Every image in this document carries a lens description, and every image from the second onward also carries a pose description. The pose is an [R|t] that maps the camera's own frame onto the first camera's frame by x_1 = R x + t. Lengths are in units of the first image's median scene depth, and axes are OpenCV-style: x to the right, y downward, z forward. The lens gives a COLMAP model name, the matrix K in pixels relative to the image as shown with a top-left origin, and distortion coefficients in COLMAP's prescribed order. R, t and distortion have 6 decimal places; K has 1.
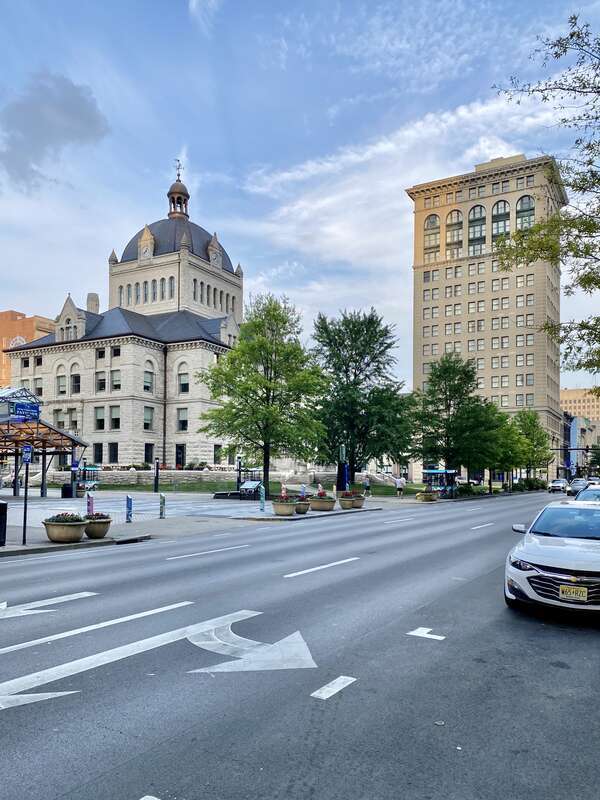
lens RADIAL K [[631.5, 0, 284.6], [0, 631.5, 451.9], [0, 0, 1]] dist [0.099059, -0.073319]
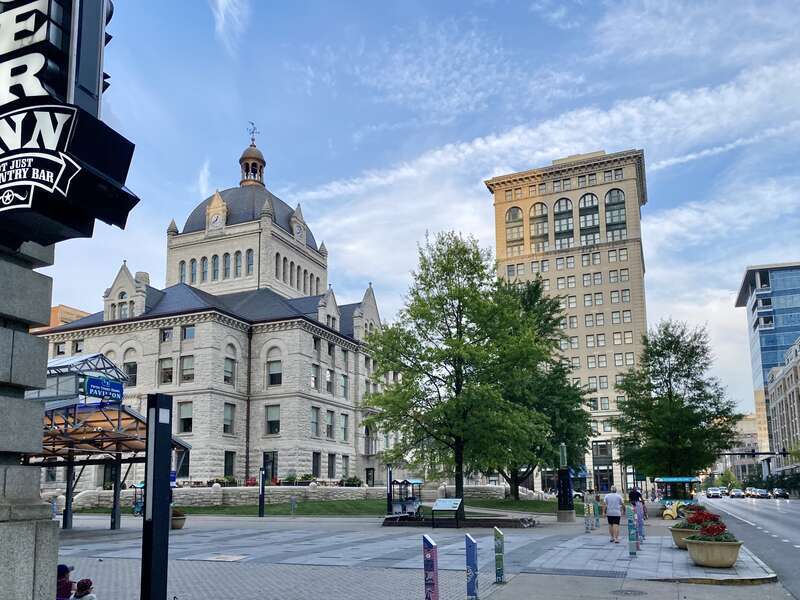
lens RADIAL K [[653.4, 0, 398.2], [0, 653.4, 392.6], [0, 0, 1]] dist [0.042818, -0.001174]
pose [[0.991438, -0.001011, 0.130576, -0.095707], [0.015581, 0.993741, -0.110614, 0.005793], [-0.129647, 0.111701, 0.985248, 0.158195]]
